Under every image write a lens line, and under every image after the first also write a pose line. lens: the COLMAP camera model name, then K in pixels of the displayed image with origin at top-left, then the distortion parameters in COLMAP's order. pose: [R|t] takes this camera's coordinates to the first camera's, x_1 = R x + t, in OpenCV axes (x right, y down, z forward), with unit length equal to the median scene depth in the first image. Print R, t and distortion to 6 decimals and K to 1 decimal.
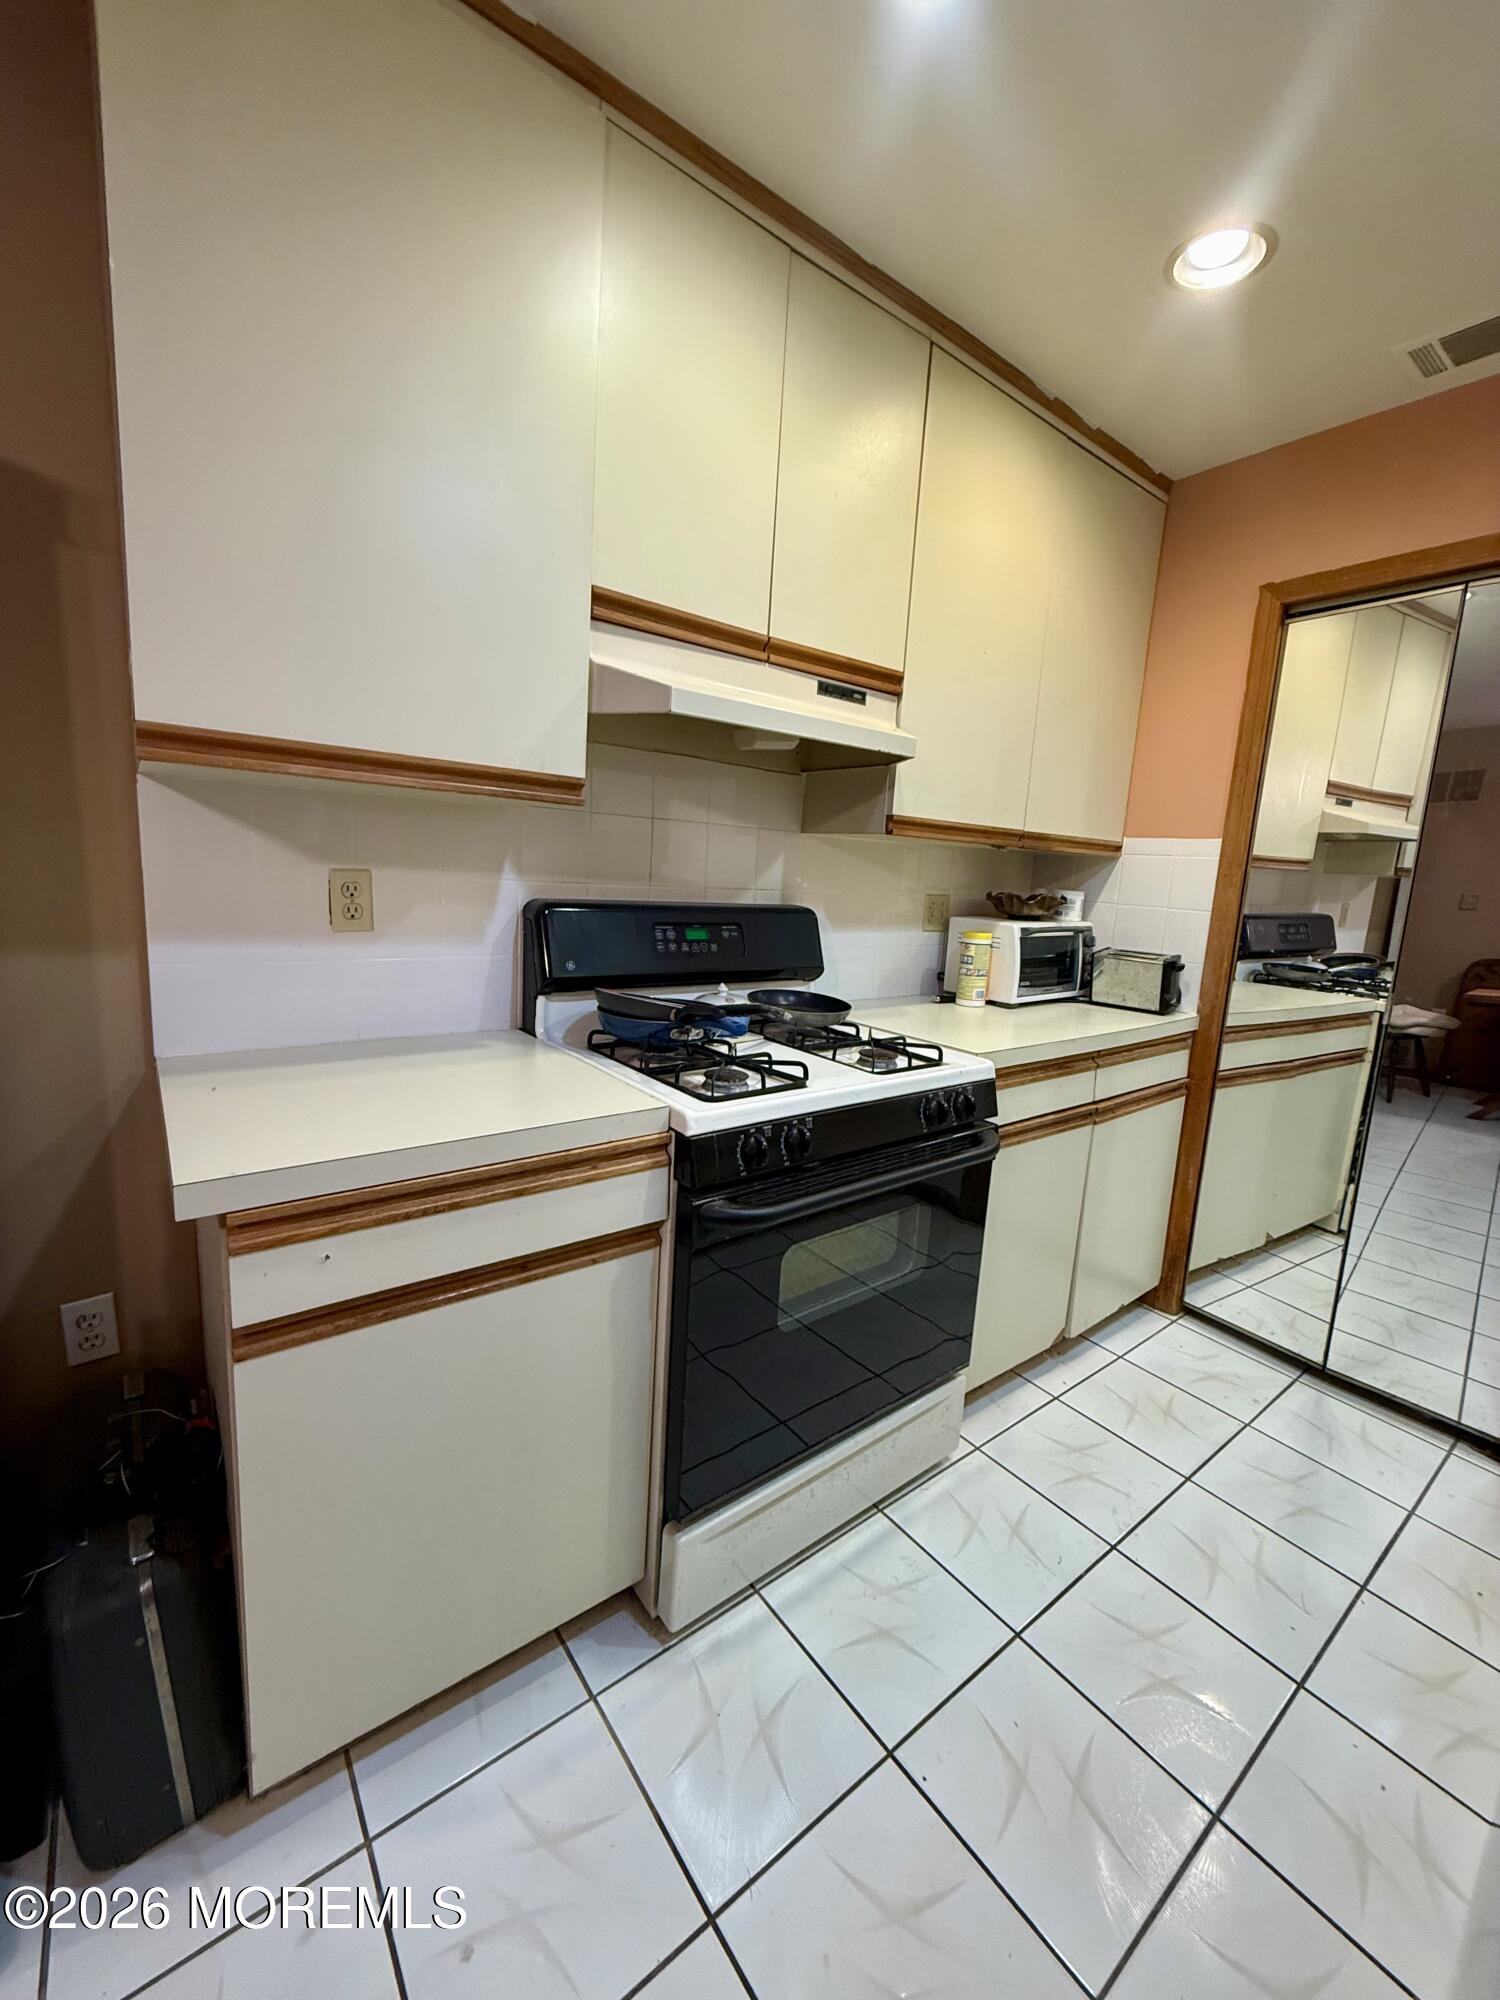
lens RADIAL K [[794.8, 0, 750.0], [0, 794.8, 1000.0], [0, 0, 1]] dist [0.000459, 0.000057]
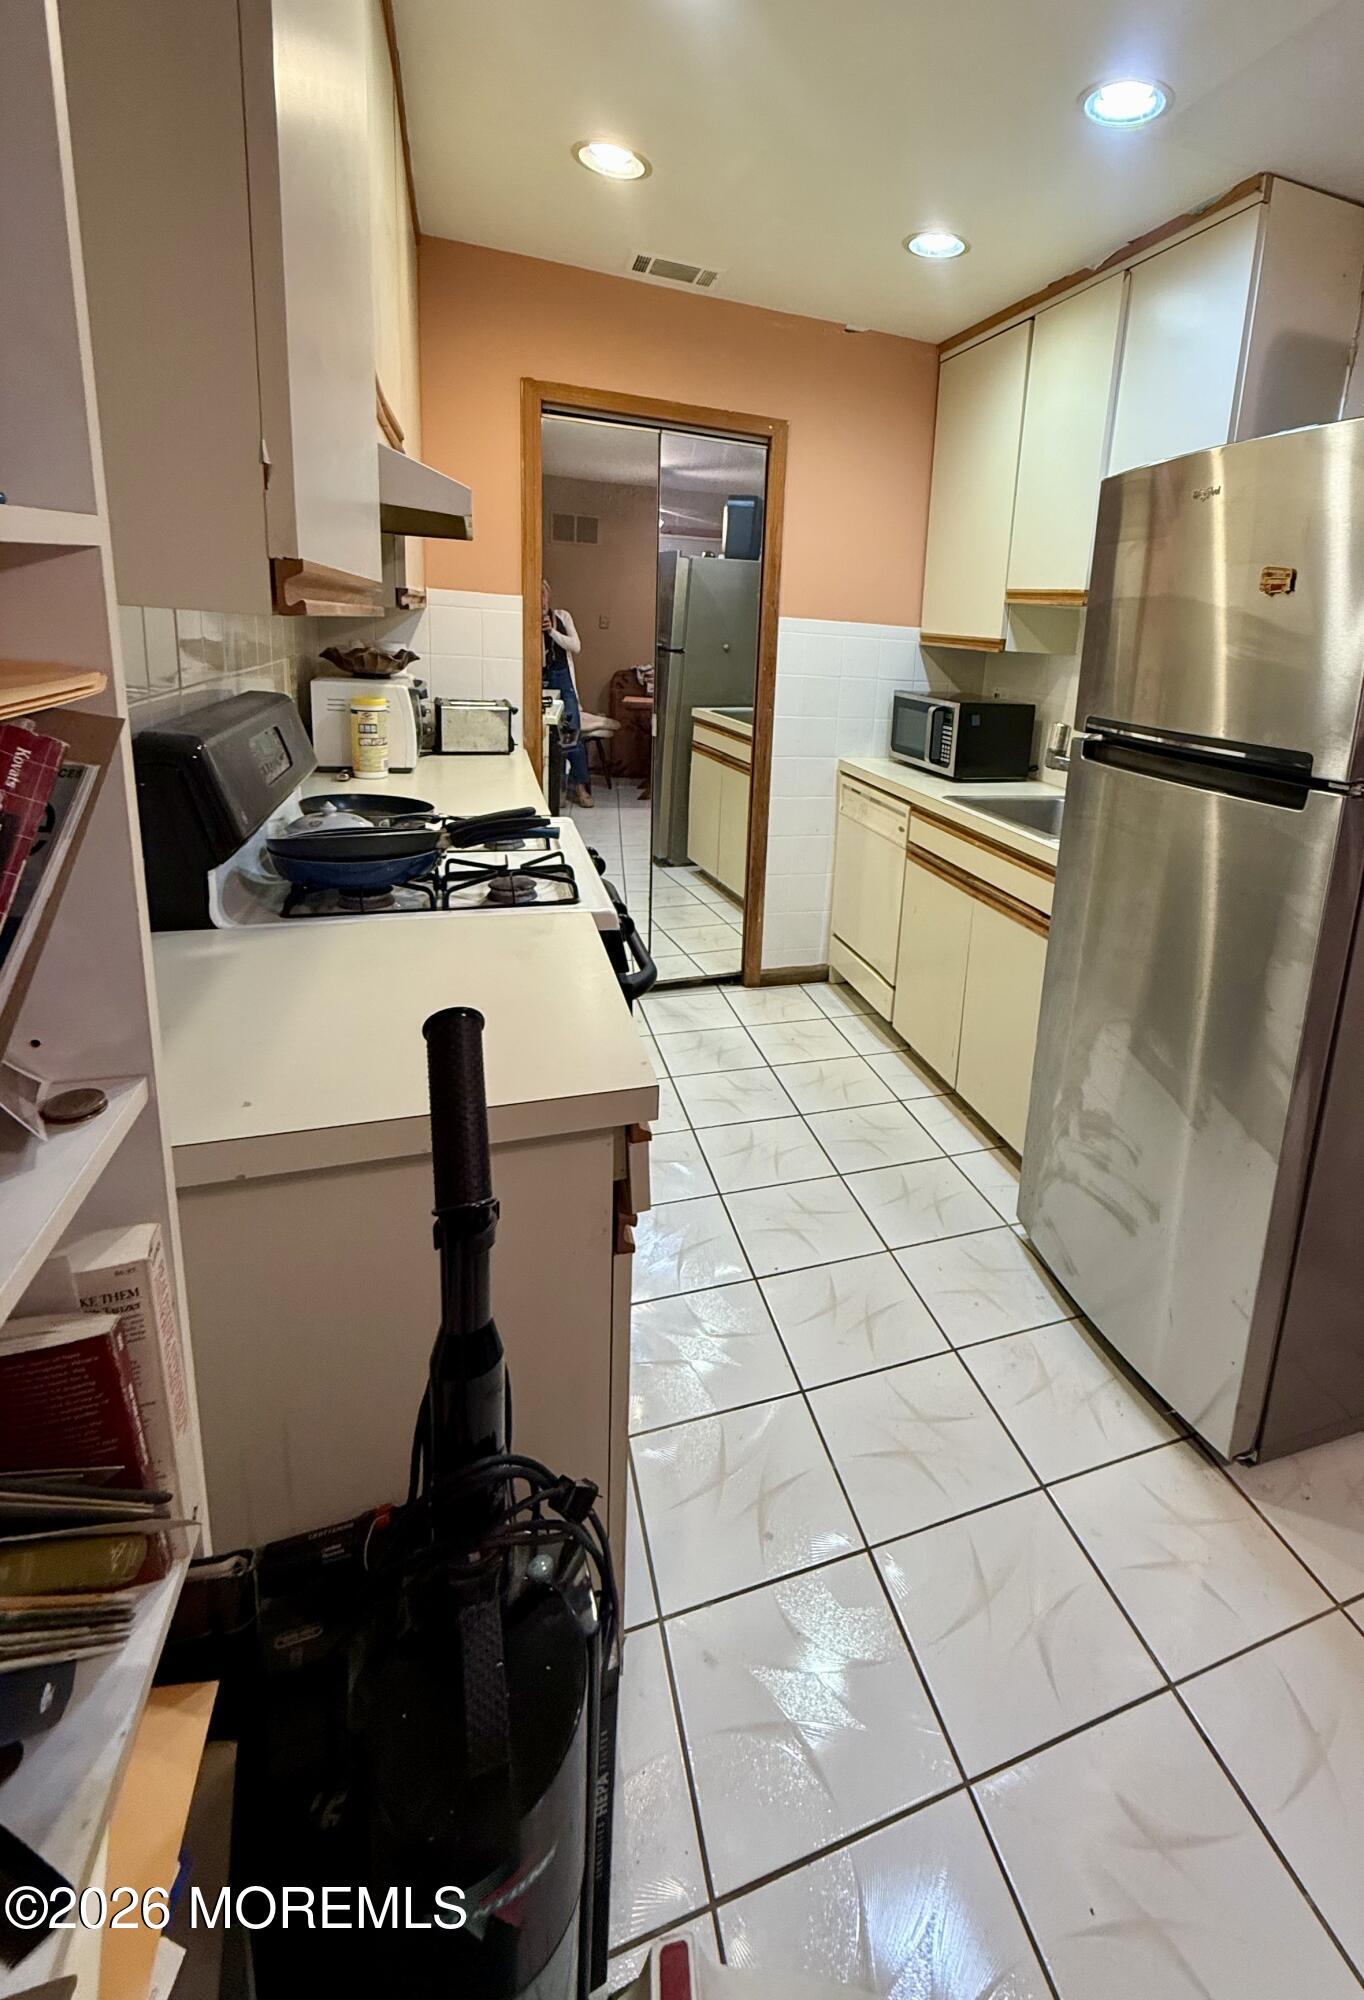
lens RADIAL K [[918.6, 0, 861.1], [0, 918.6, 836.2], [0, 0, 1]] dist [0.001203, 0.000094]
pose [[0.267715, -0.241923, 0.932632, -0.690864], [0.102977, 0.969604, 0.221953, -0.124169], [-0.957979, 0.036620, 0.284490, 0.175036]]
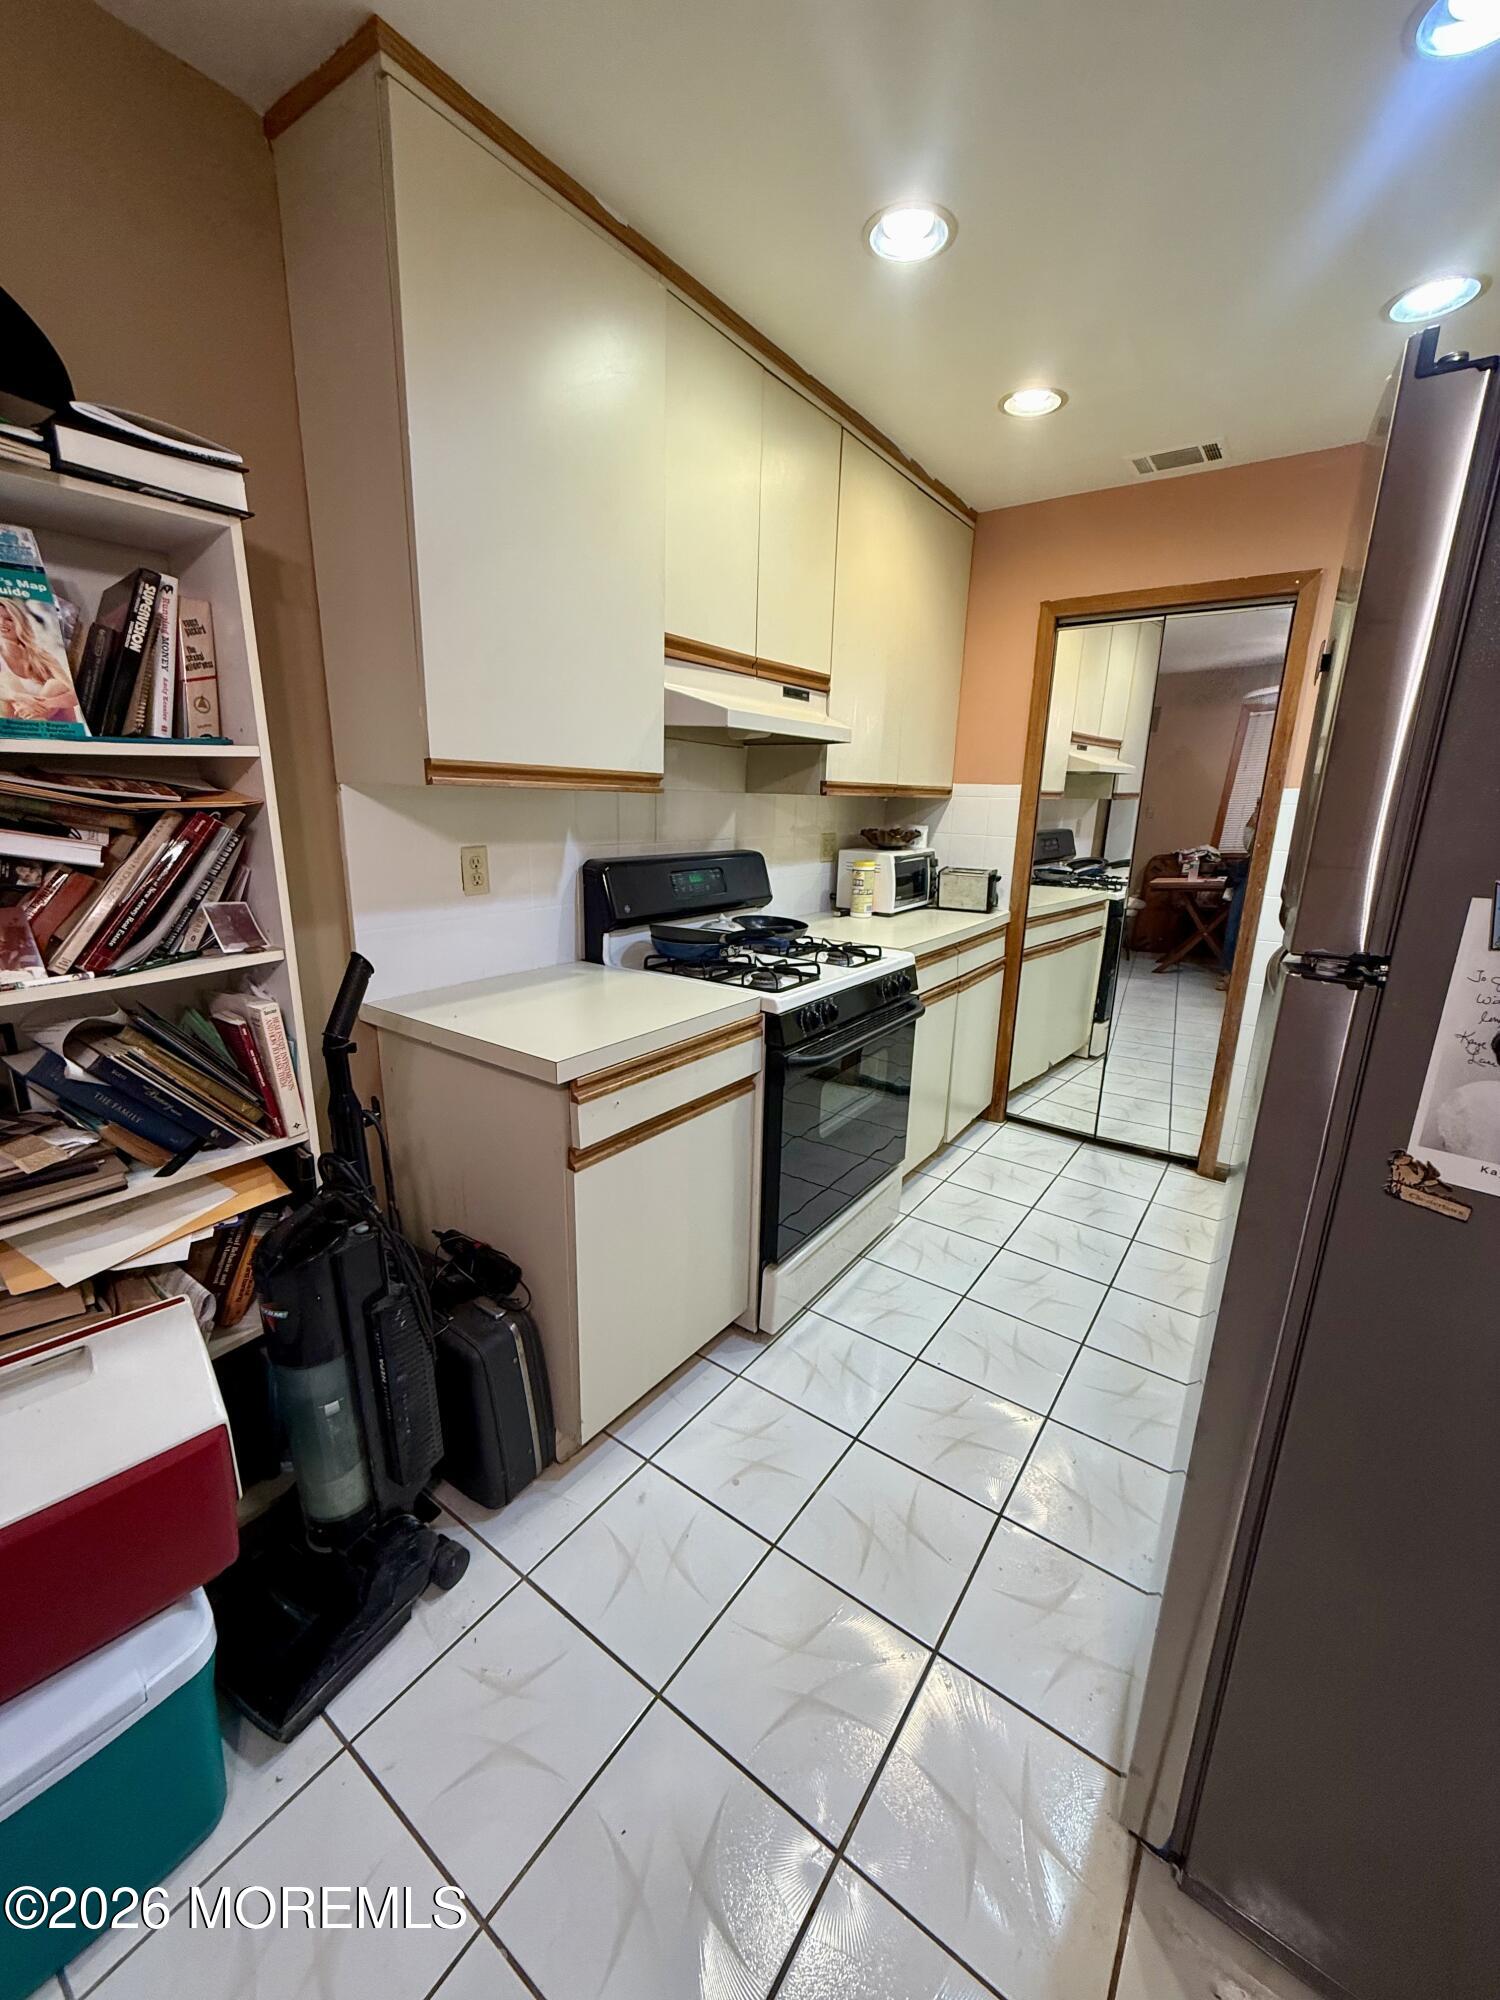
lens RADIAL K [[790.7, 0, 750.0], [0, 790.7, 1000.0], [0, 0, 1]] dist [0.000819, 0.000142]
pose [[0.957355, -0.104101, 0.269508, -0.321831], [0.077222, 0.991091, 0.108515, -0.015799], [-0.278403, -0.083075, 0.956865, -0.271574]]
